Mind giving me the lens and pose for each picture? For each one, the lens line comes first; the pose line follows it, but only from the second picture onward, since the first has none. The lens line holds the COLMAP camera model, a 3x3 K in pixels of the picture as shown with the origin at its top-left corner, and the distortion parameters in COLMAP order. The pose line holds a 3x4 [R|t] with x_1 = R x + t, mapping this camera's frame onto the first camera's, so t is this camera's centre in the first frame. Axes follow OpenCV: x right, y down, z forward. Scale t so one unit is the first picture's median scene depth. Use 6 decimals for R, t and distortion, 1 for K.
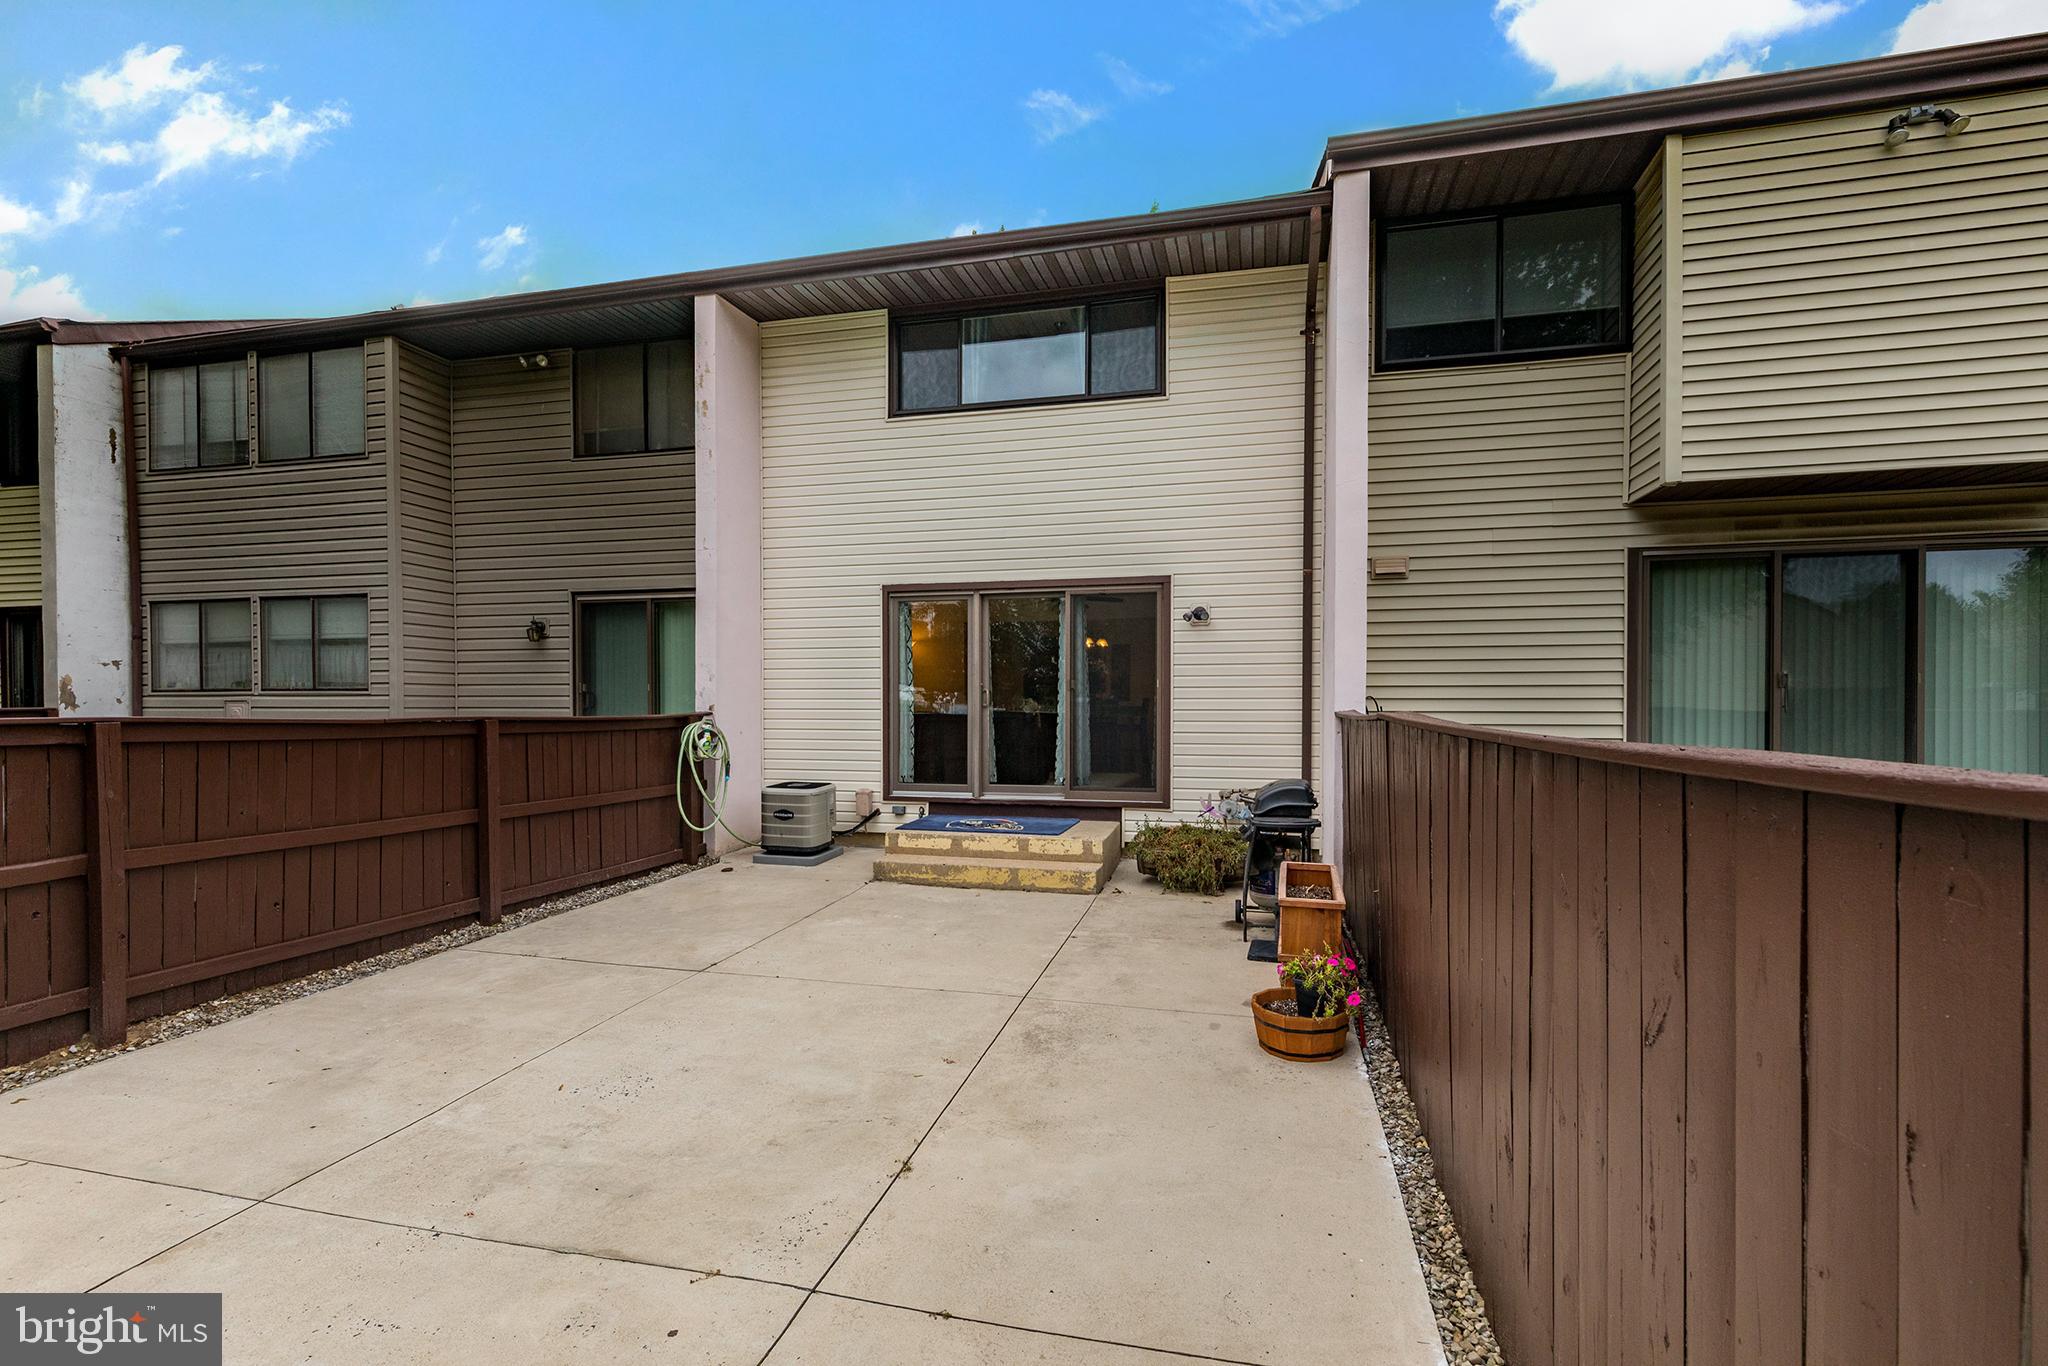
lens RADIAL K [[987.6, 0, 964.7], [0, 987.6, 721.1], [0, 0, 1]] dist [0.004451, -0.002672]
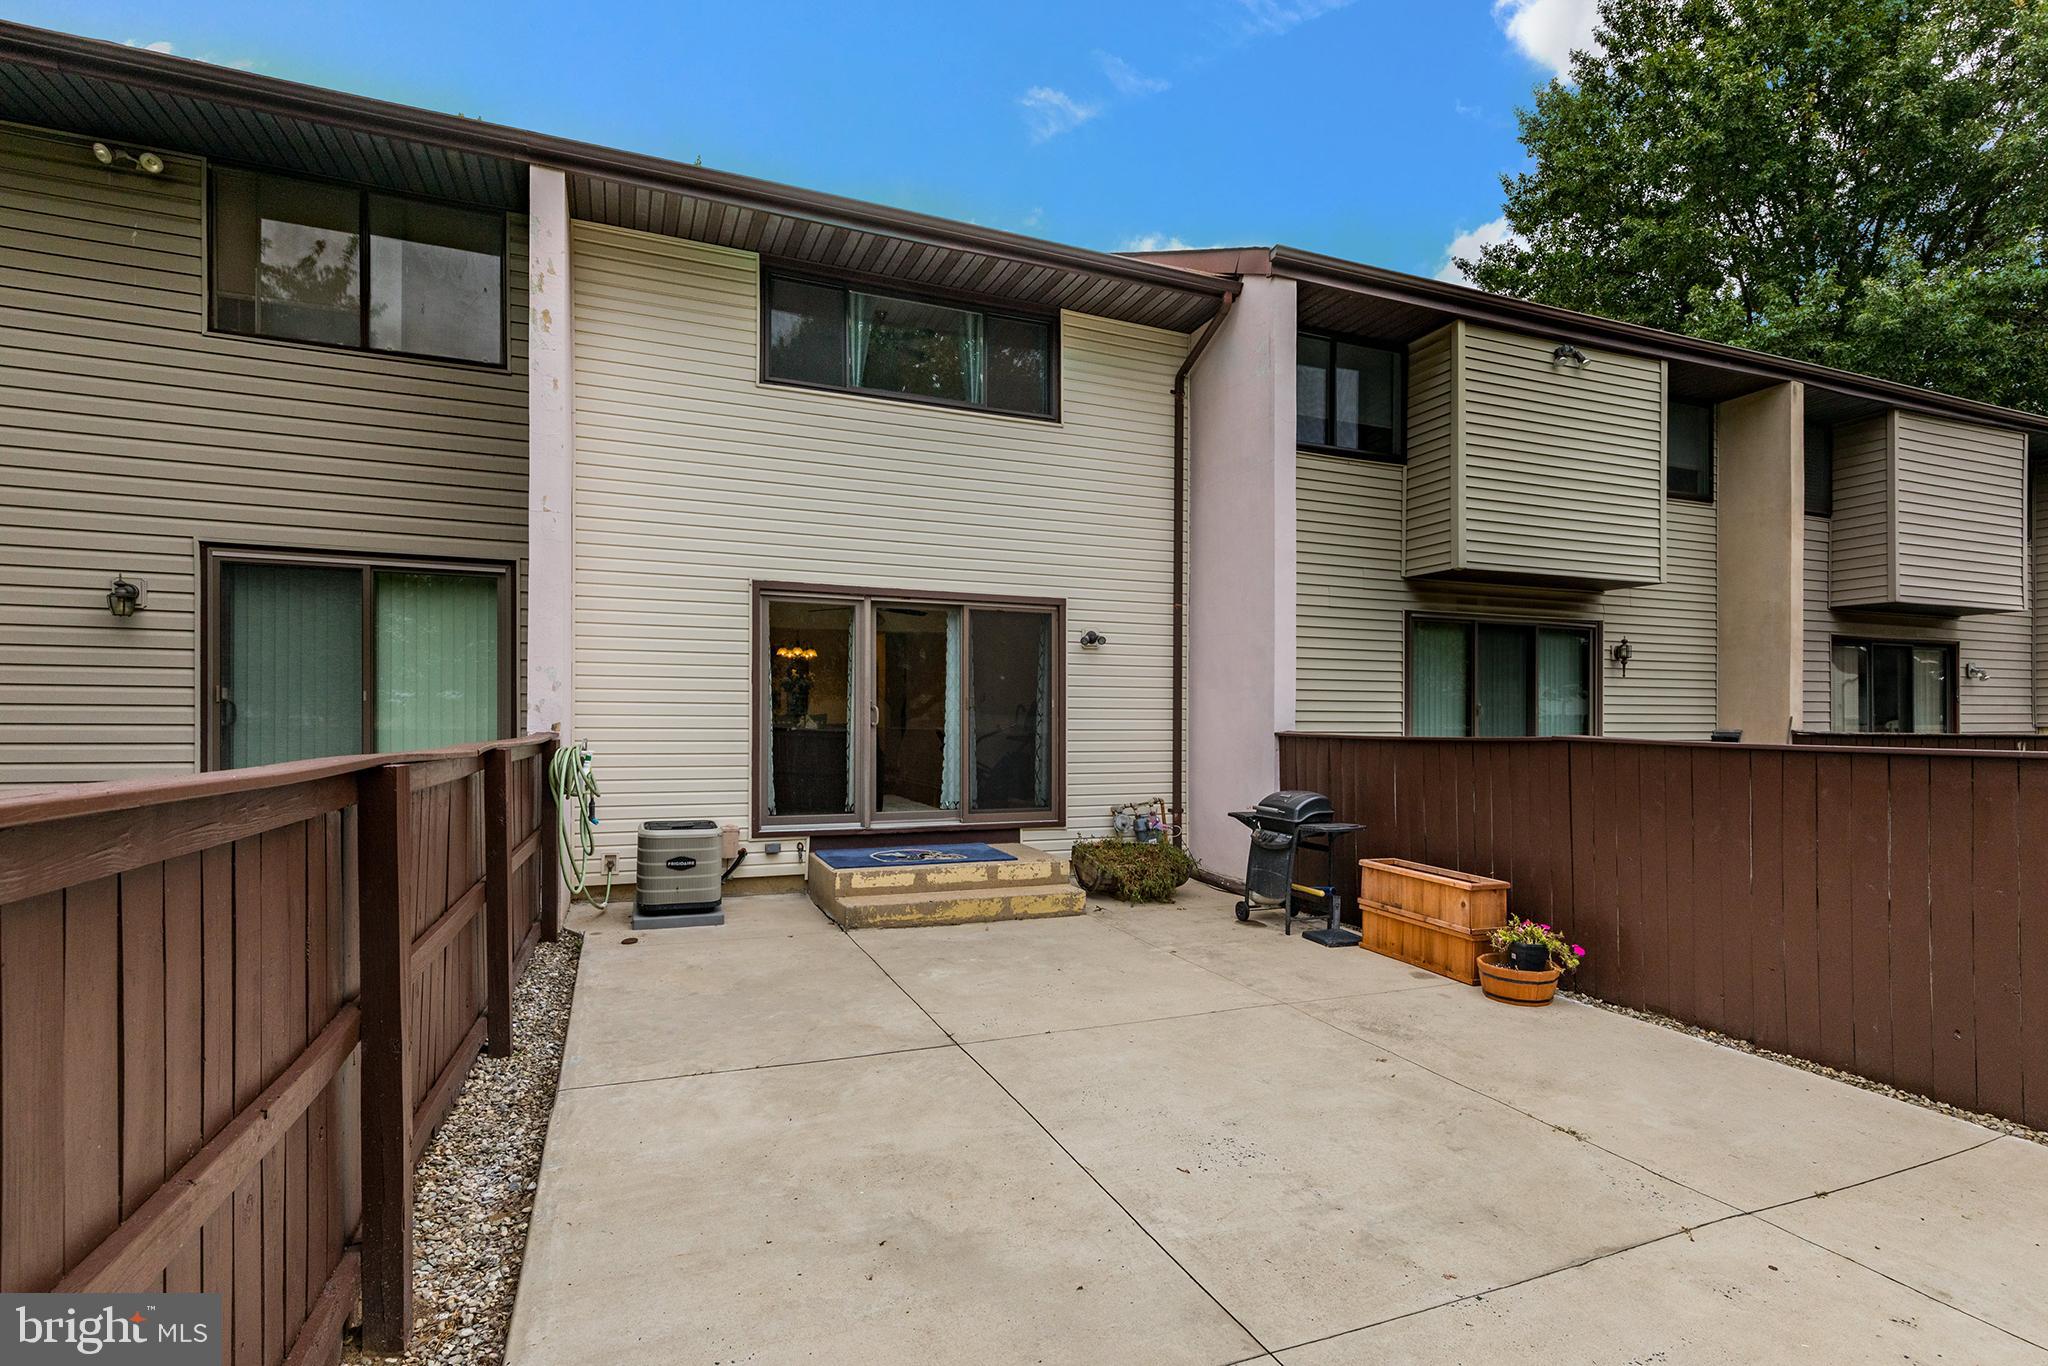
lens RADIAL K [[1064.5, 0, 1056.6], [0, 1064.5, 723.6], [0, 0, 1]] dist [0.005416, -0.003742]
pose [[0.769732, 0.002988, 0.638360, -0.481269], [0.002869, 0.999963, -0.008140, -0.008410], [-0.638361, 0.008097, 0.769695, 0.148663]]
